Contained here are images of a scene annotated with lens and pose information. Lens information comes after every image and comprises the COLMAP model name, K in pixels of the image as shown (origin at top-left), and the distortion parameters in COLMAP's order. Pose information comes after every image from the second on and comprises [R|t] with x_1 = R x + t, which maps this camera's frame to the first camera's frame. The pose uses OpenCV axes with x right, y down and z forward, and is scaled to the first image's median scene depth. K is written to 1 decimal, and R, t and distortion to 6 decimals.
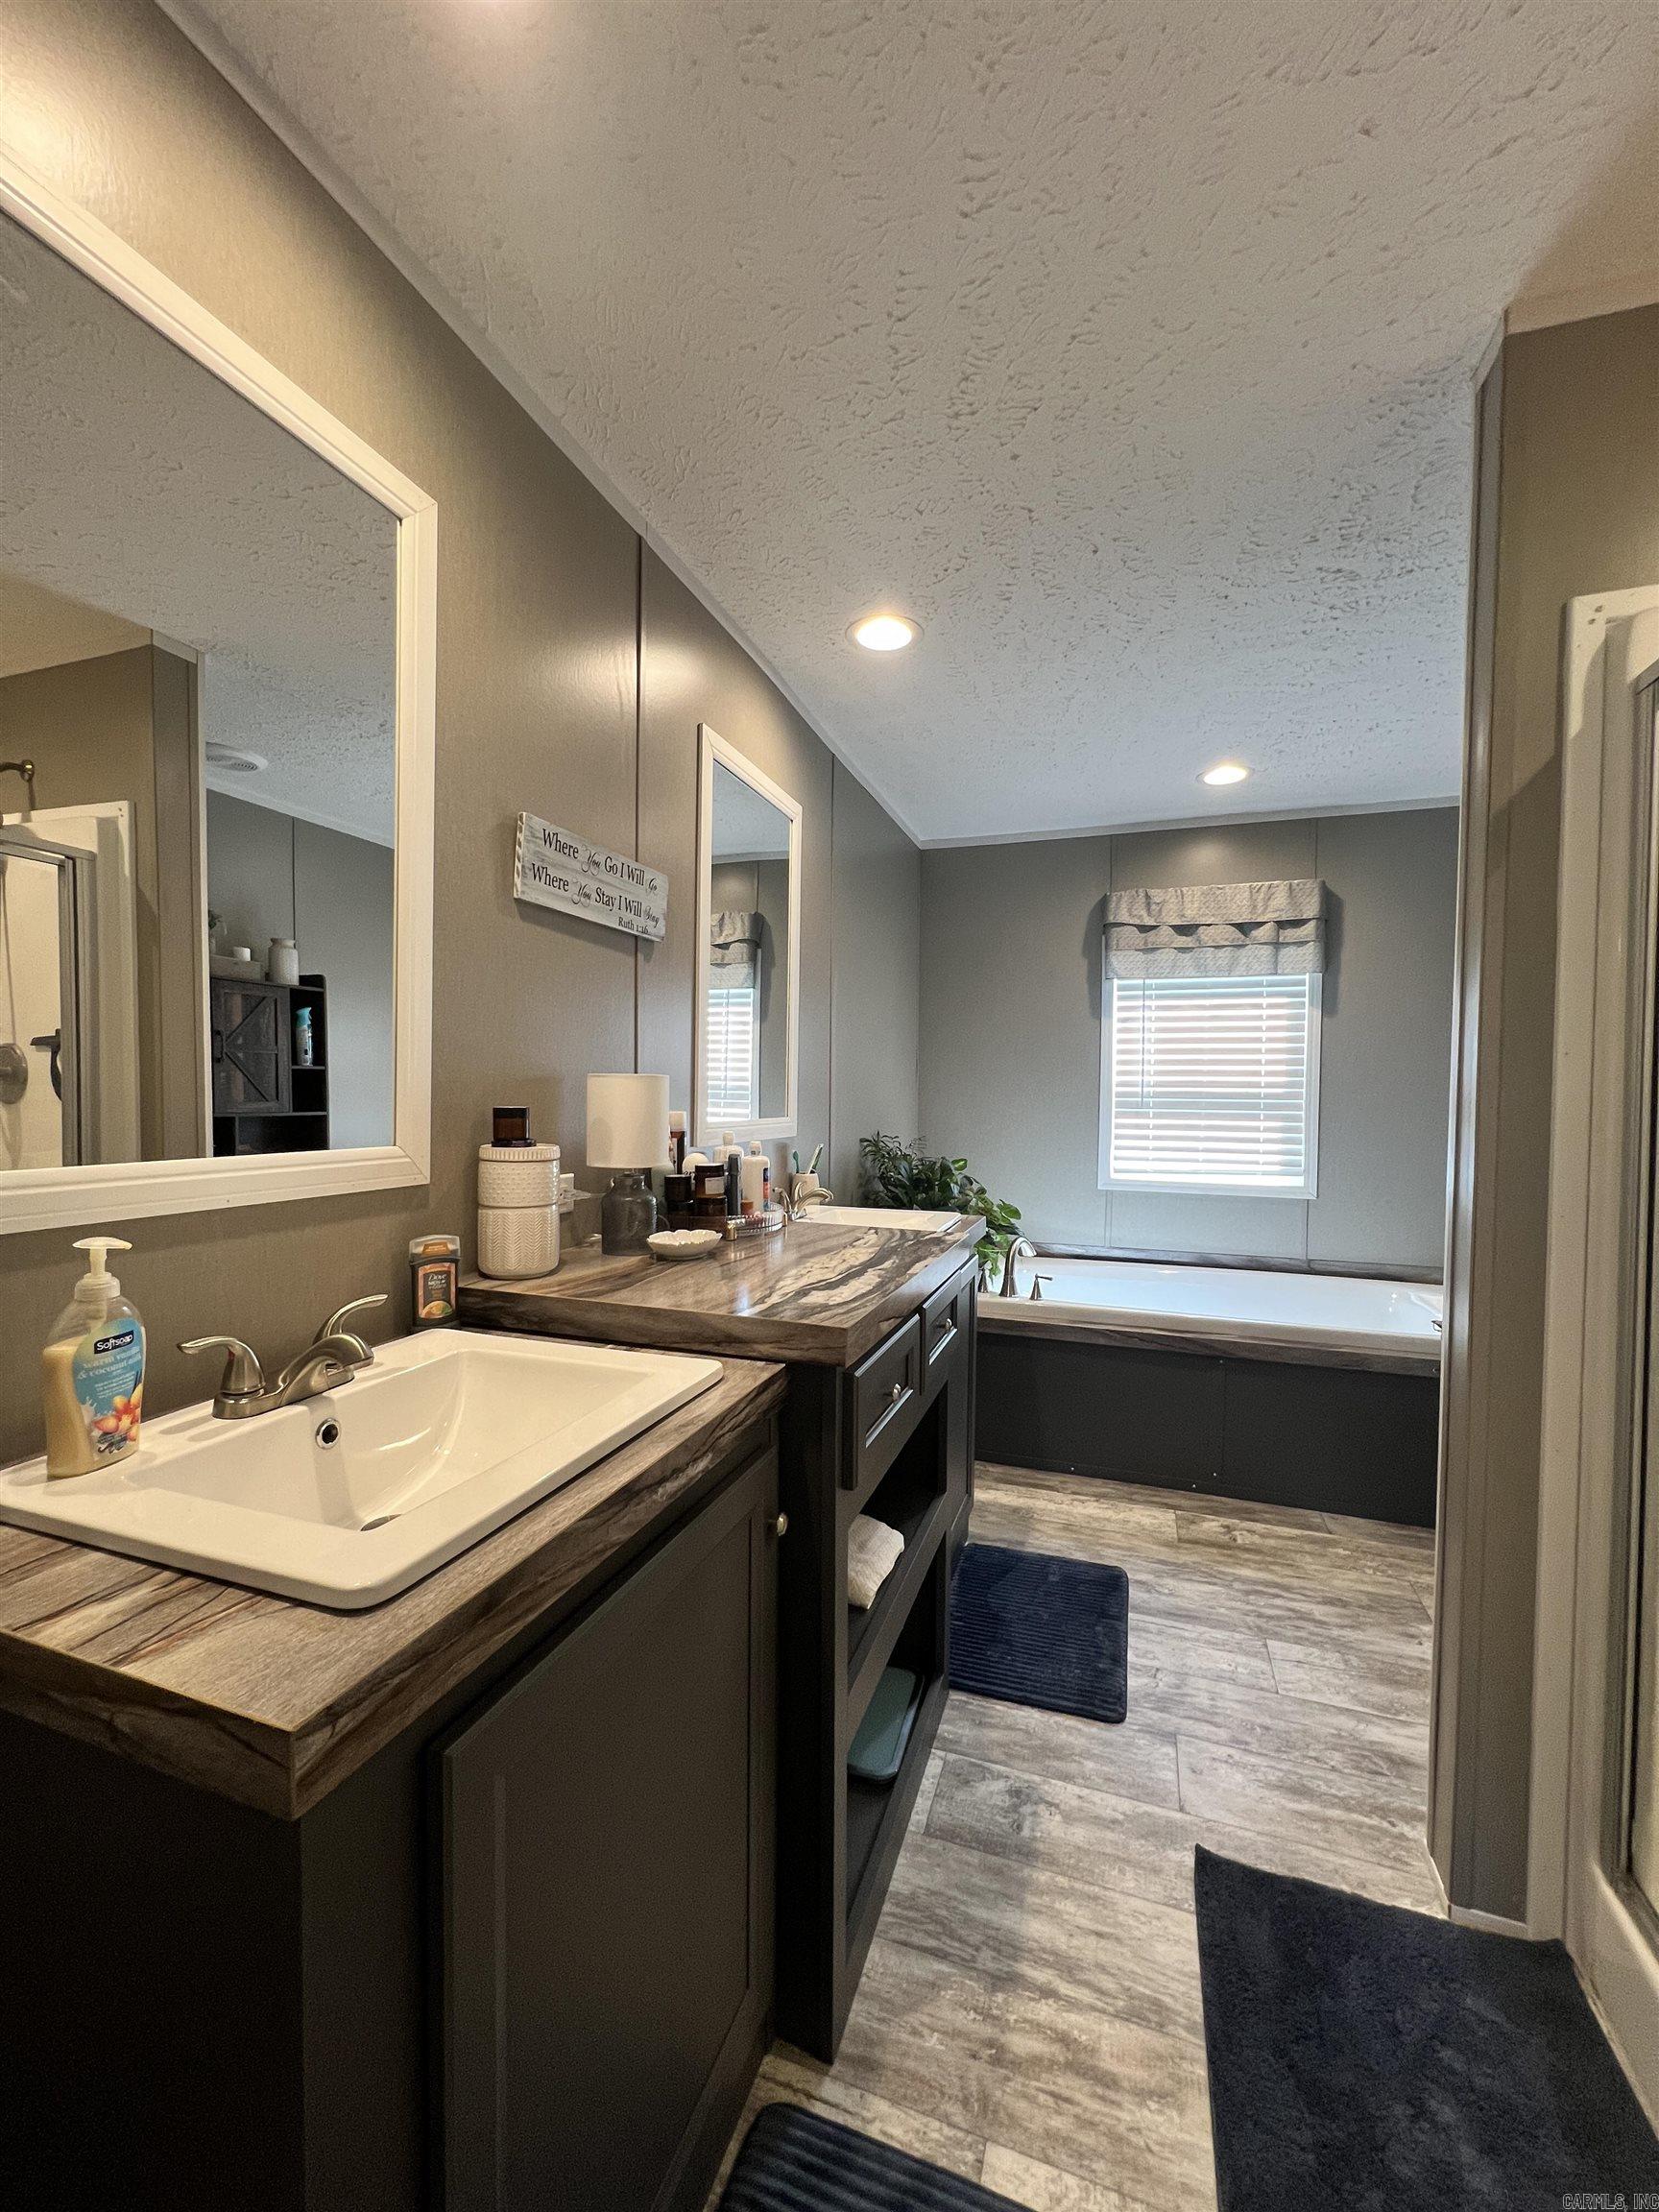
lens RADIAL K [[885.1, 0, 828.4], [0, 885.1, 1109.6], [0, 0, 1]] dist [-0.000996, 0.000338]
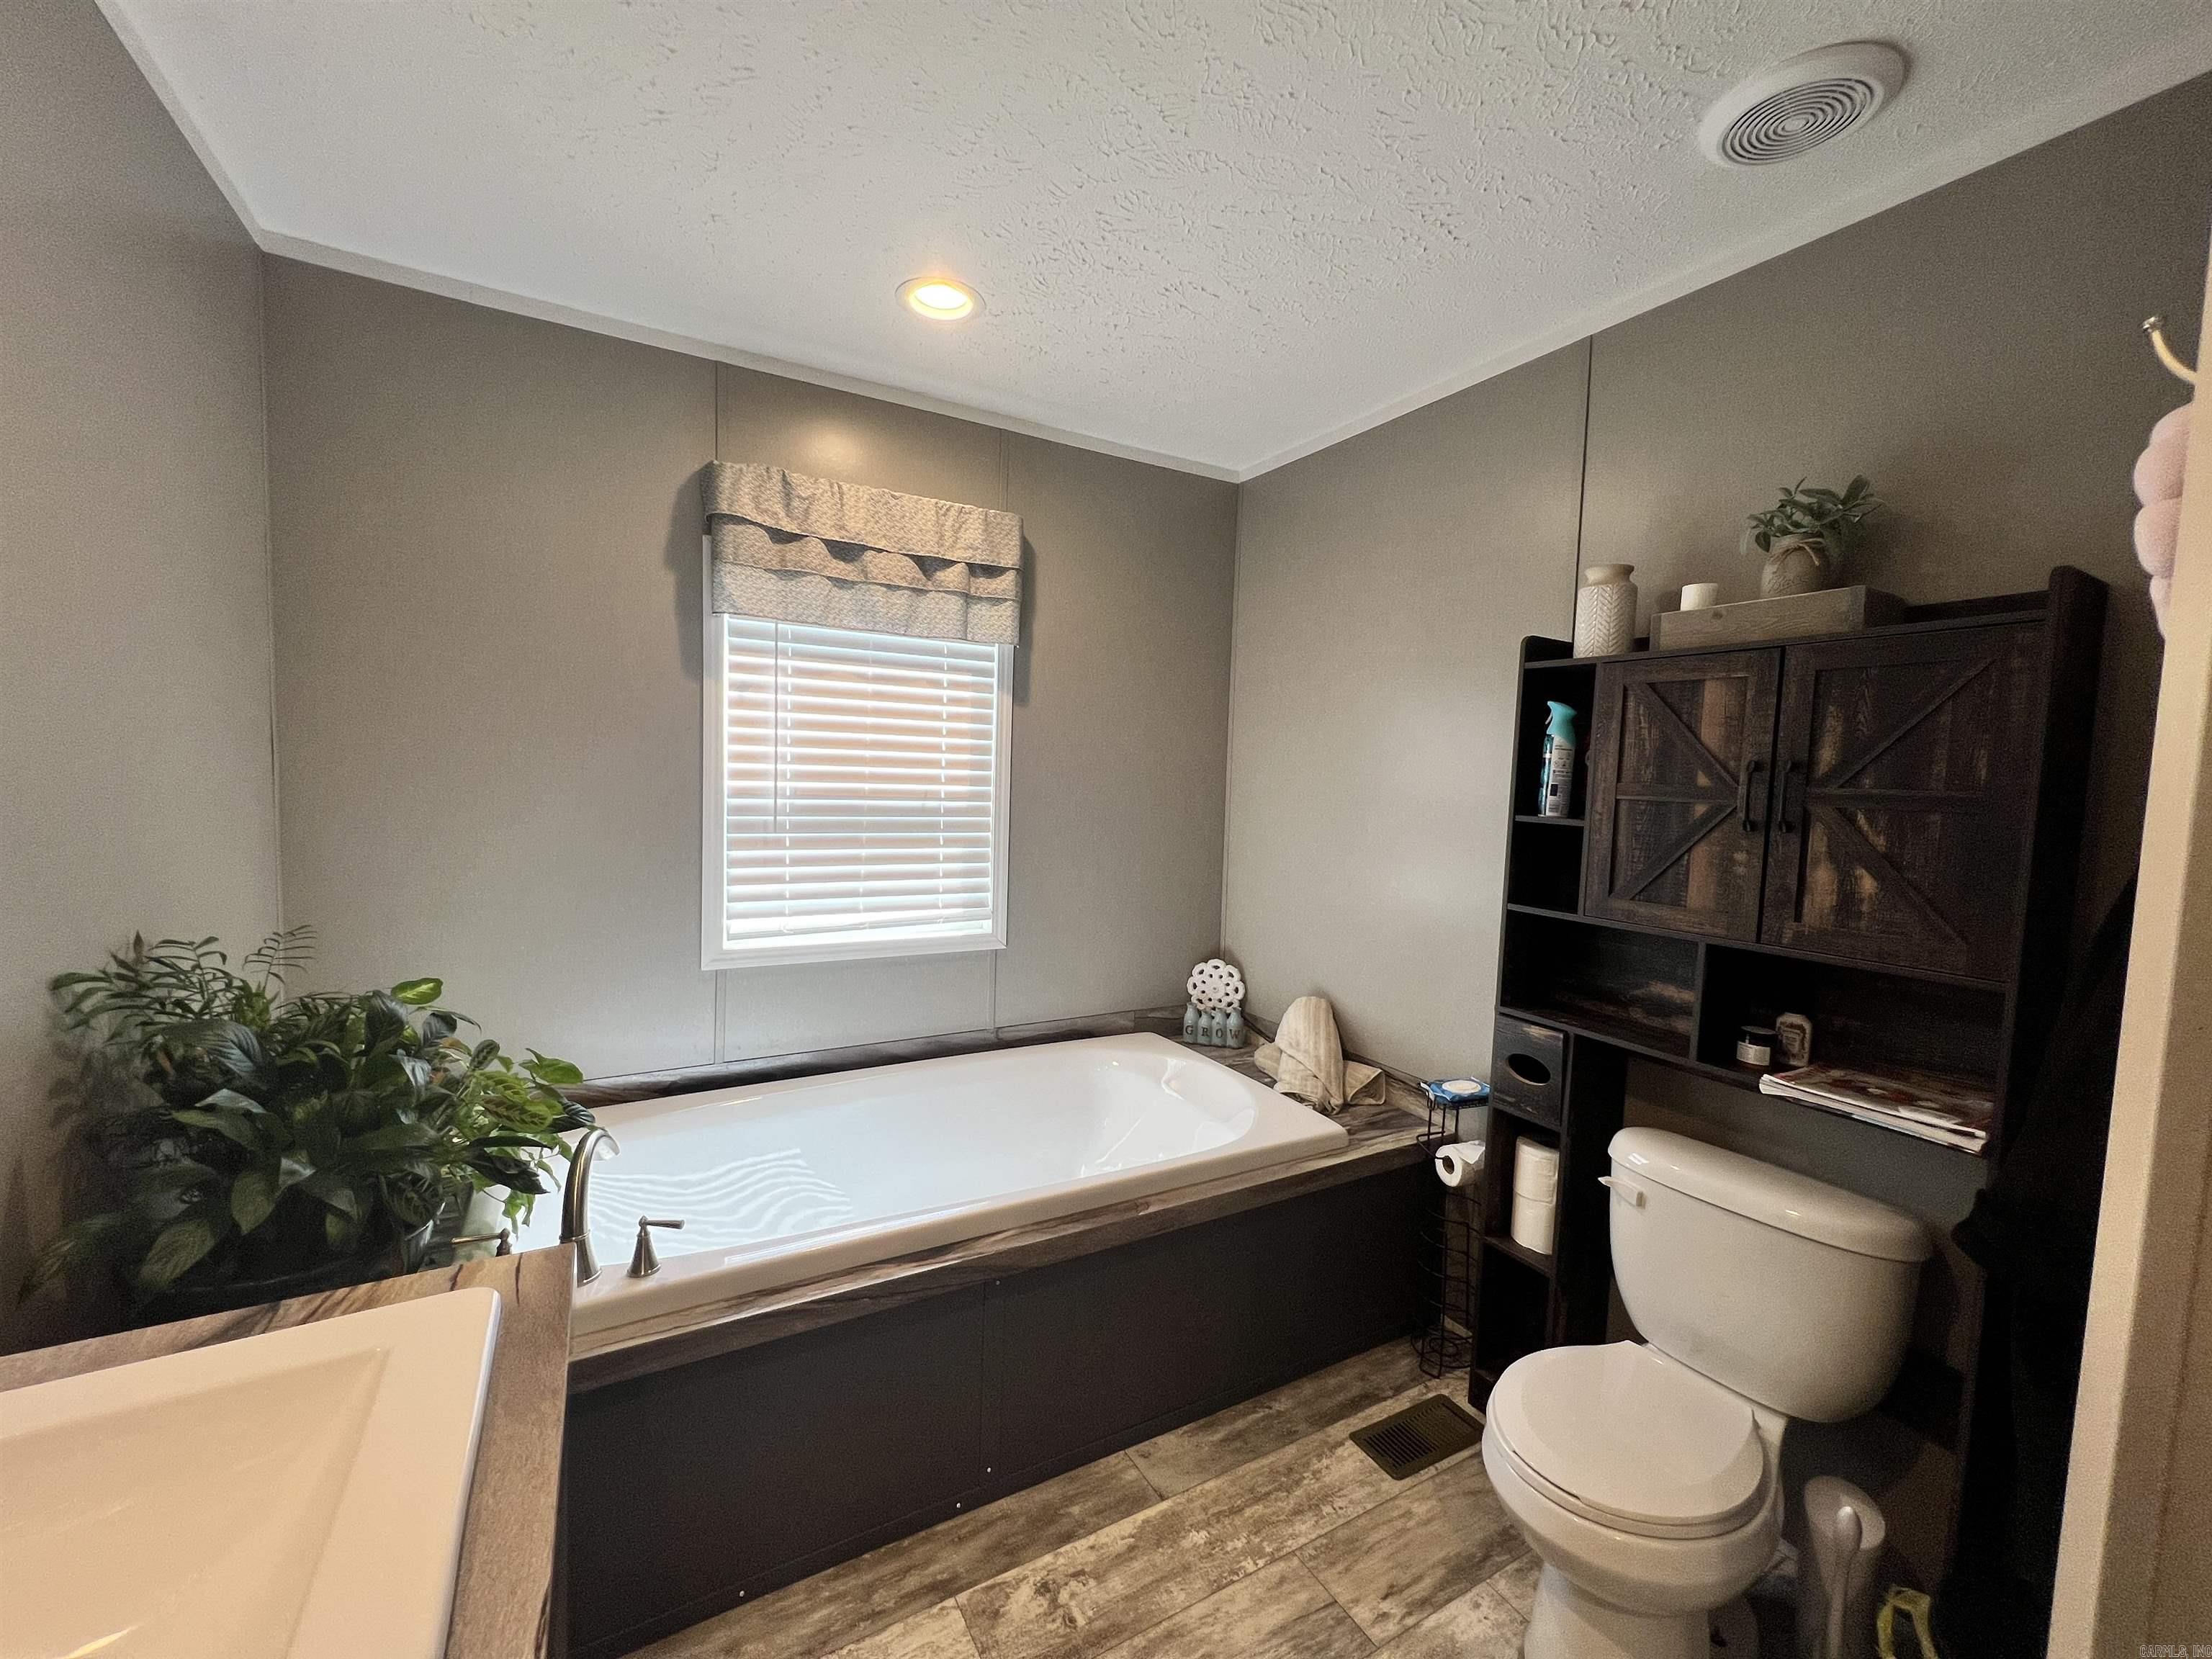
lens RADIAL K [[885.1, 0, 1107.4], [0, 885.1, 831.5], [0, 0, 1]] dist [-0.000996, 0.000338]
pose [[0.655339, -0.036954, 0.754431, 0.070110], [-0.006022, 0.998515, 0.054141, -0.064156], [-0.755311, -0.040023, 0.654143, 0.721994]]
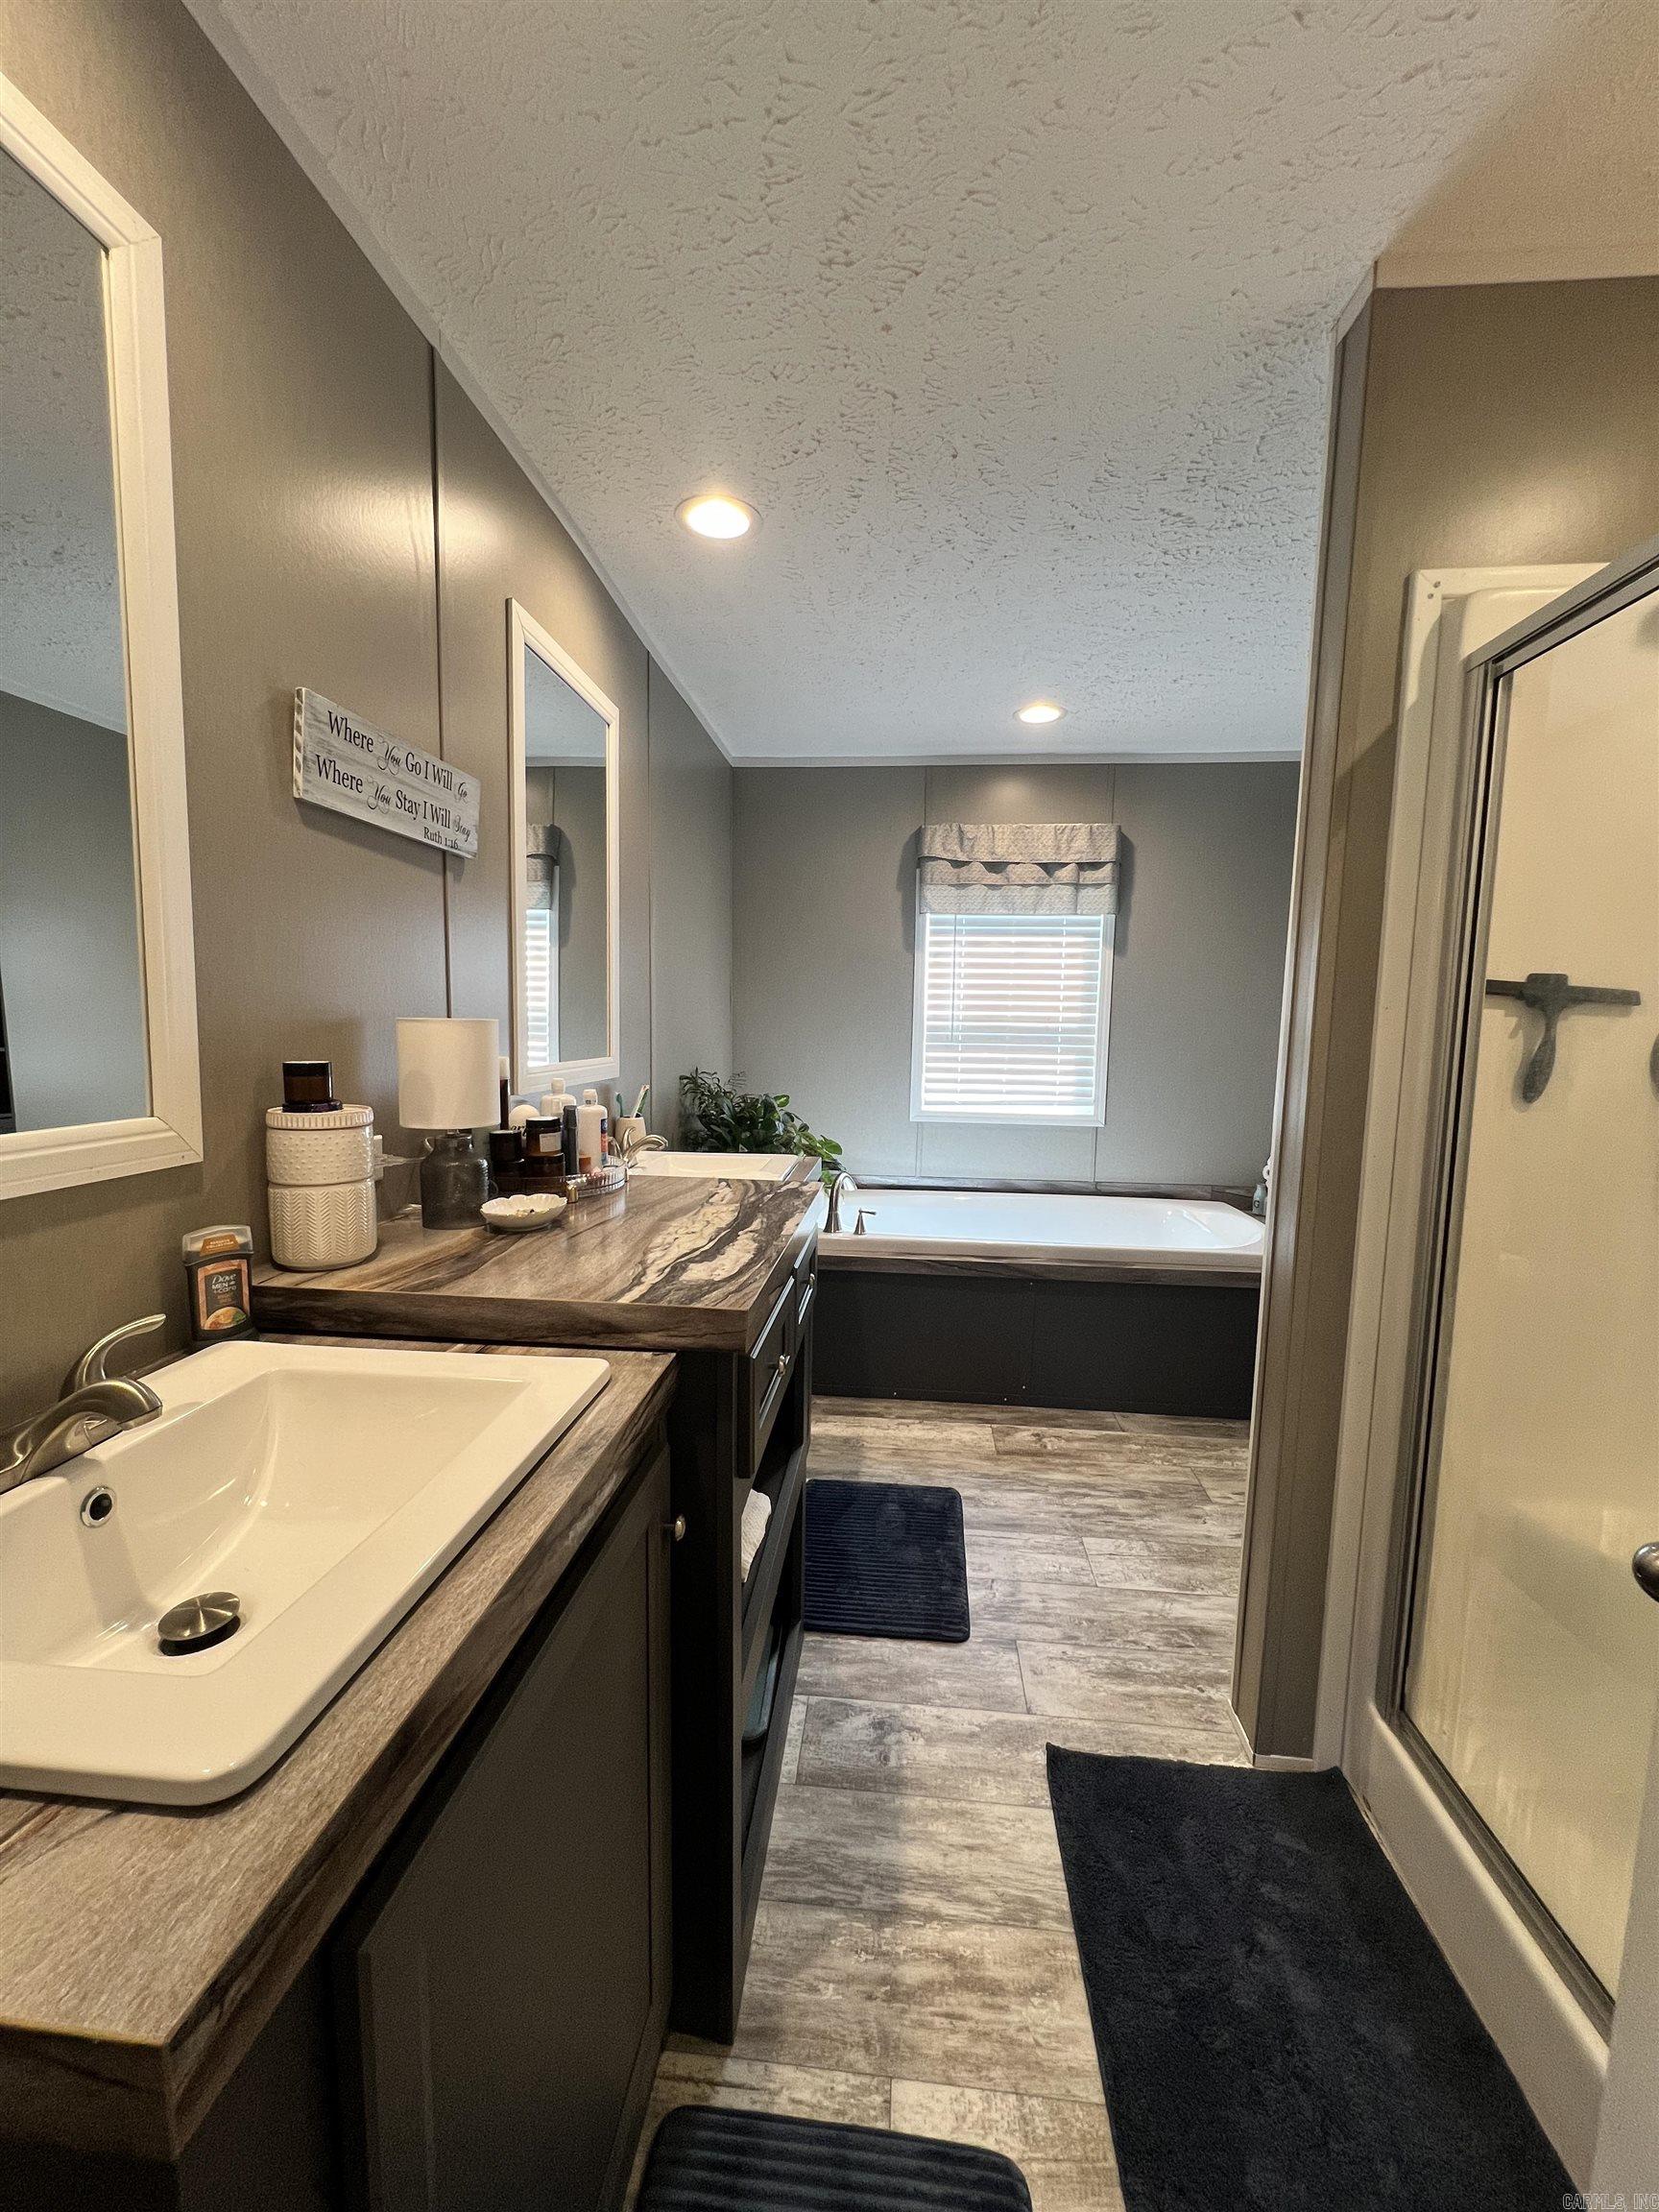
lens RADIAL K [[885.1, 0, 828.4], [0, 885.1, 1109.6], [0, 0, 1]] dist [-0.000996, 0.000338]
pose [[0.970593, -0.019618, 0.239925, -0.056099], [-0.000849, 0.996388, 0.084908, -0.017956], [-0.240724, -0.082615, 0.967071, 0.059334]]
